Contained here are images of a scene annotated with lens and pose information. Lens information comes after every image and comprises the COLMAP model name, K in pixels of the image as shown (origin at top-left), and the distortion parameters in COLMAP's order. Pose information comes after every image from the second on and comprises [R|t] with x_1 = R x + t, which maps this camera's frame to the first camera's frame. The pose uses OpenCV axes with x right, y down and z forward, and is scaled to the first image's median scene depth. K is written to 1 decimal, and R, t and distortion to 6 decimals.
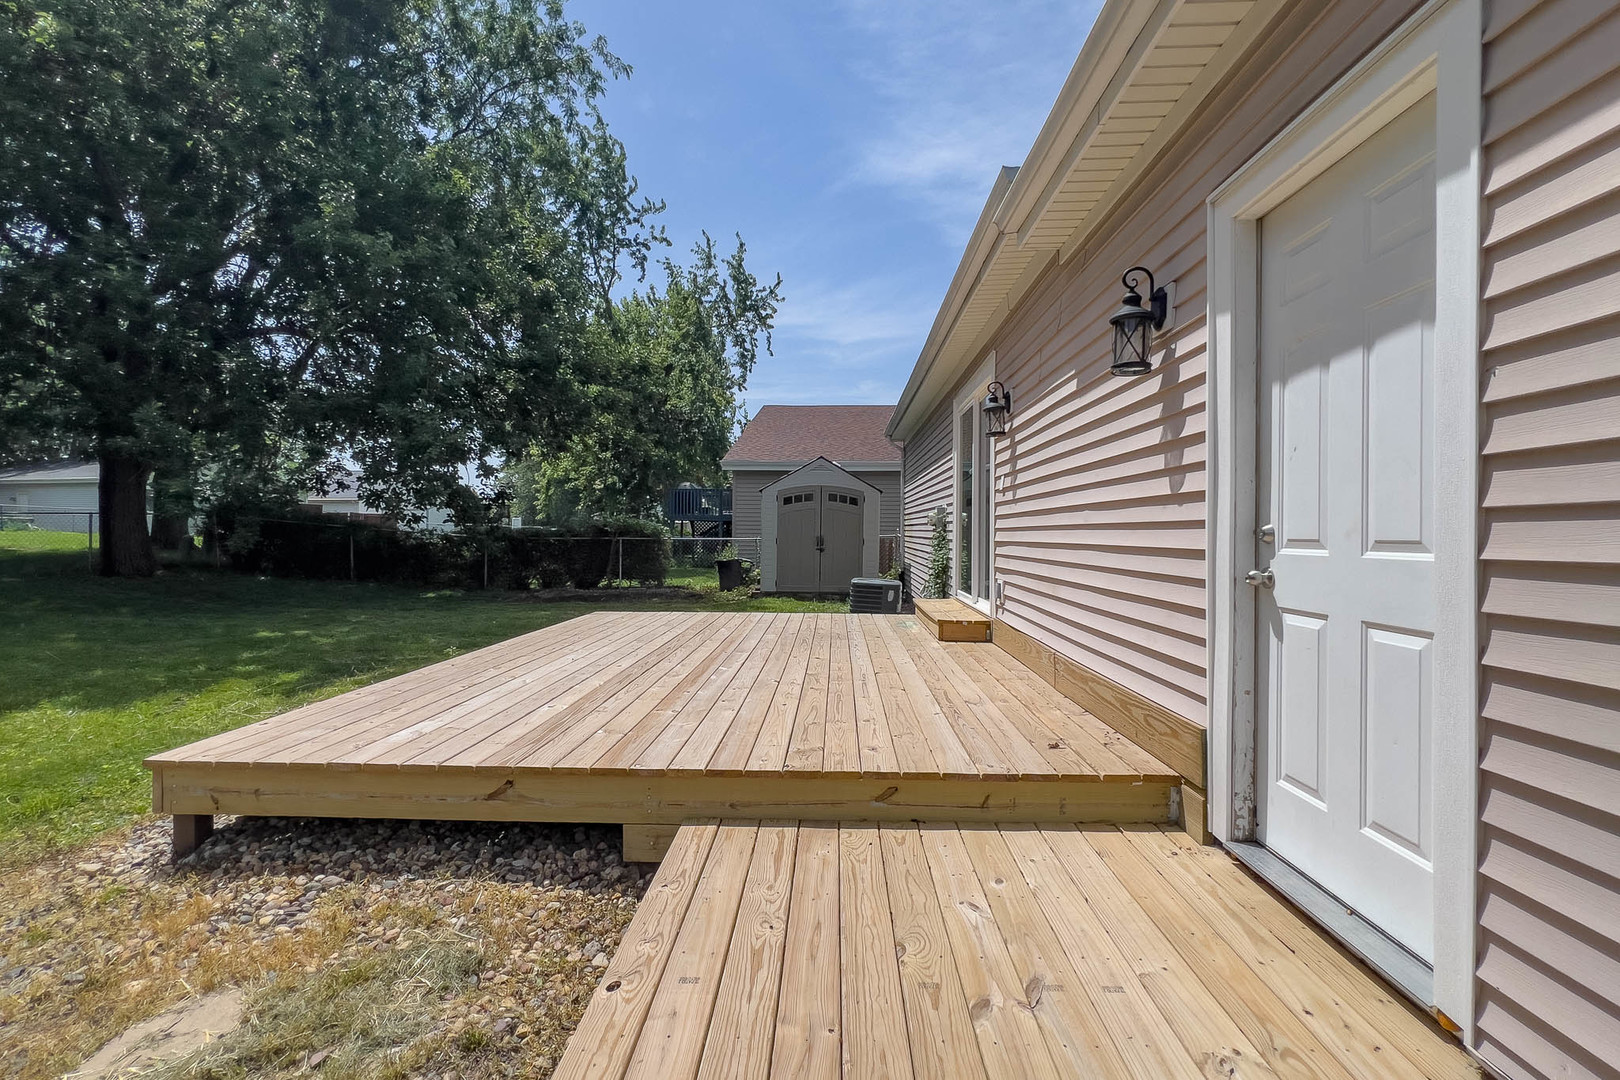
lens RADIAL K [[827.2, 0, 808.4], [0, 827.2, 535.2], [0, 0, 1]] dist [0.000633, 0.000176]
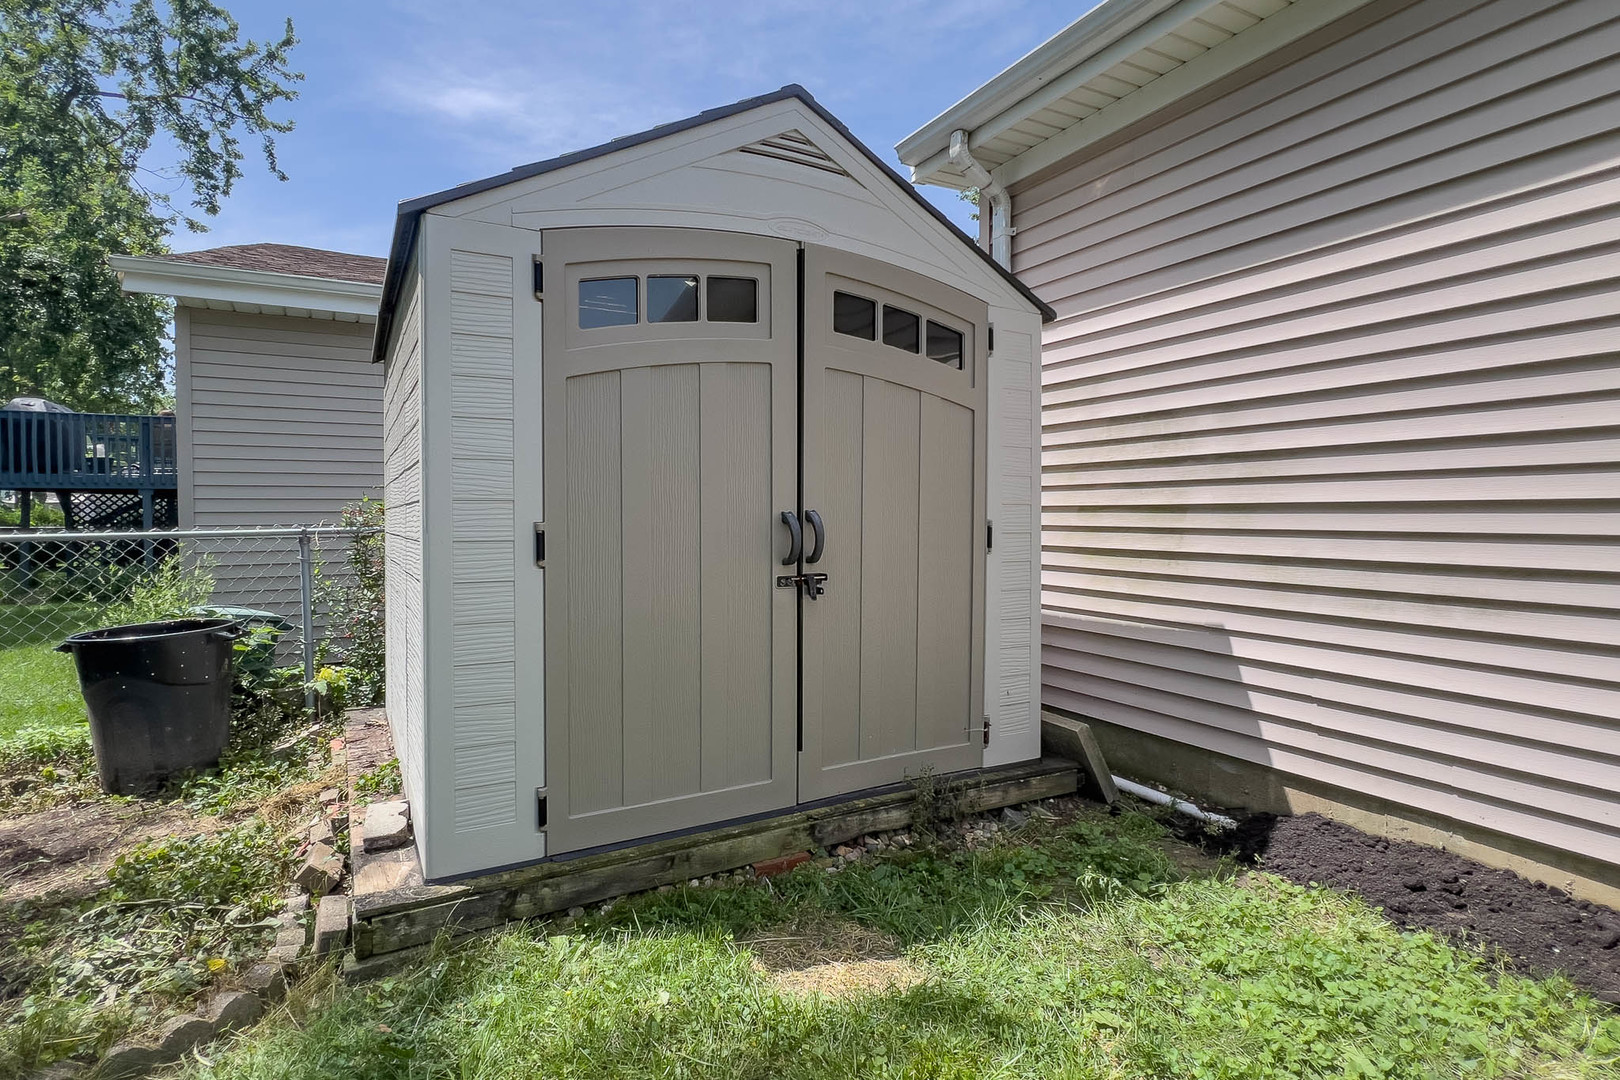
lens RADIAL K [[718.6, 0, 801.9], [0, 718.6, 536.8], [0, 0, 1]] dist [0.005970, 0.000421]
pose [[0.815676, -0.015178, 0.578310, -0.045923], [0.007196, 0.999845, 0.016092, 0.002331], [-0.578464, -0.008964, 0.815659, 0.502343]]
